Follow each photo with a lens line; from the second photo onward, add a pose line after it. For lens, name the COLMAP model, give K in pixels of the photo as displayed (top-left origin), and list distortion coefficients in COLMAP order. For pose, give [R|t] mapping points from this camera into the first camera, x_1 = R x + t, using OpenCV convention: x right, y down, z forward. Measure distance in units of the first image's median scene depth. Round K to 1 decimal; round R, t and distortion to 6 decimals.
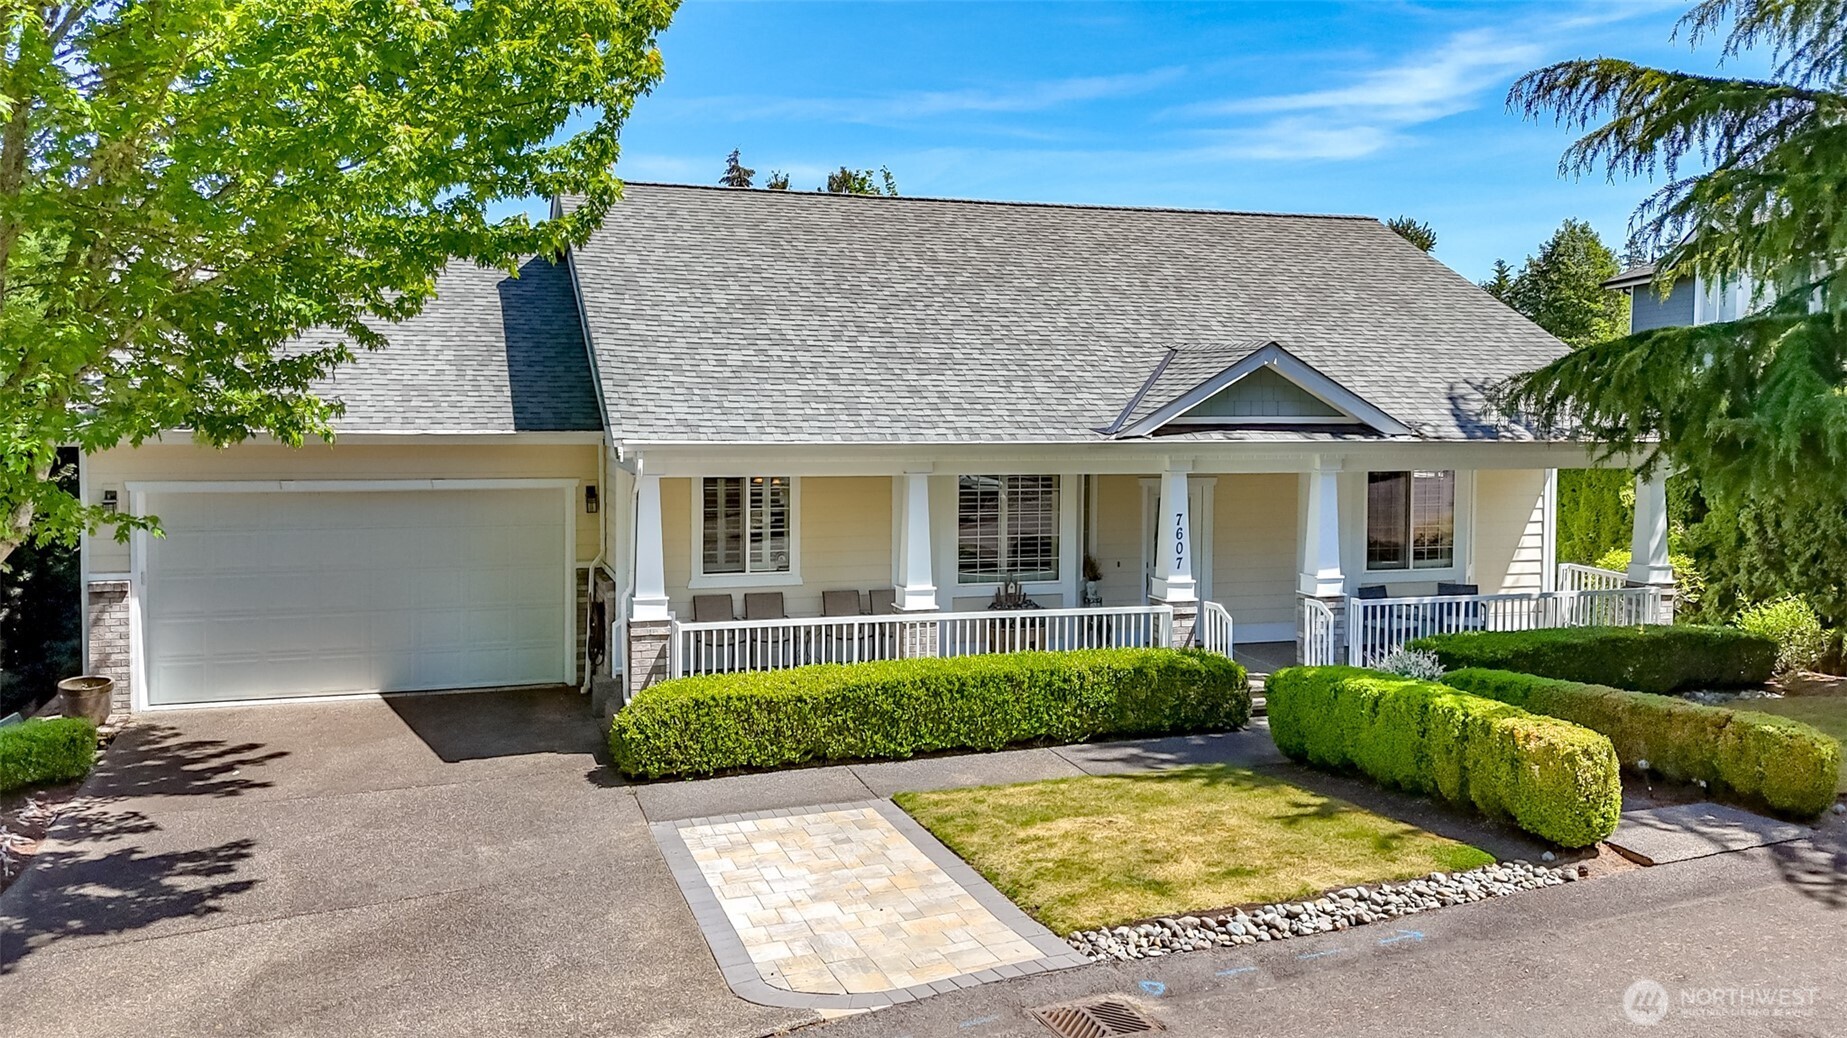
lens RADIAL K [[1321.8, 0, 598.5], [0, 1321.8, 515.9], [0, 0, 1]] dist [0.076760, -0.040924]
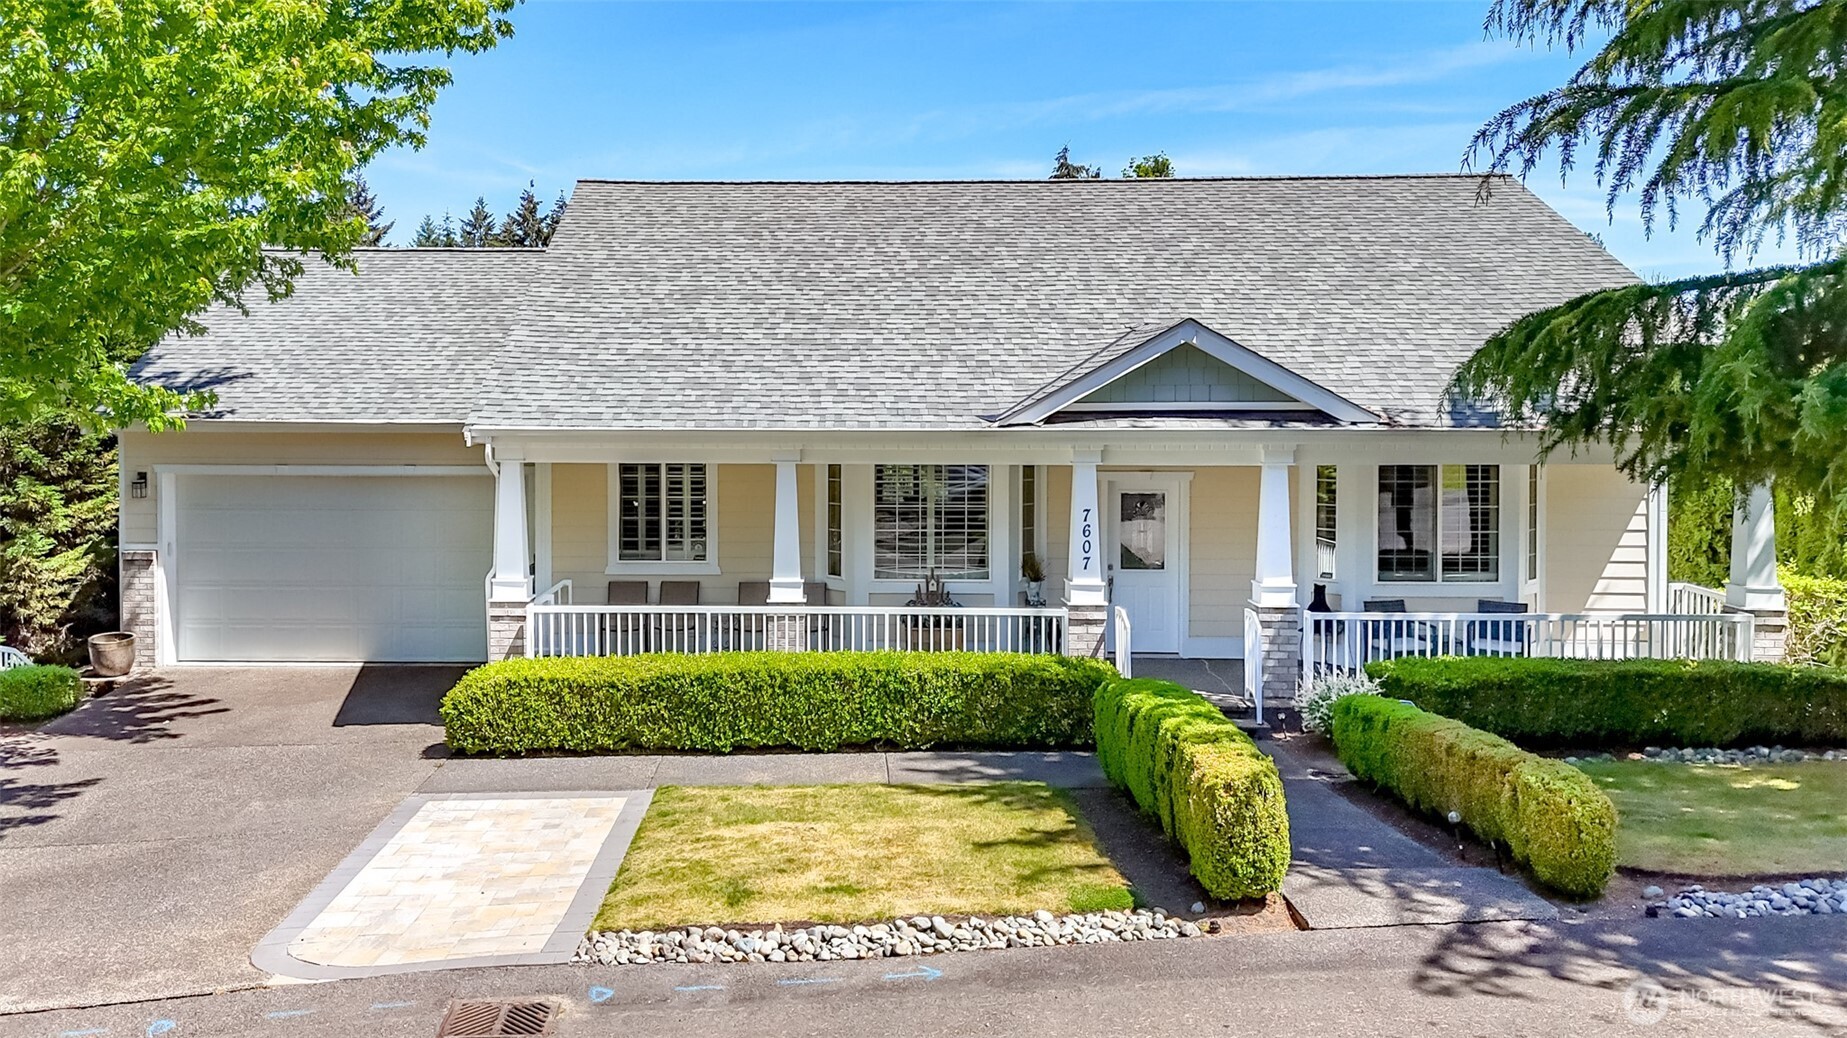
lens RADIAL K [[1289.9, 0, 924.0], [0, 1289.9, 496.3], [0, 0, 1]] dist [0.037710, -0.007587]
pose [[0.950400, 0.013659, -0.310729, 0.645878], [-0.021302, 0.999548, -0.021219, 0.011635], [0.310298, 0.026785, 0.950262, 0.139881]]
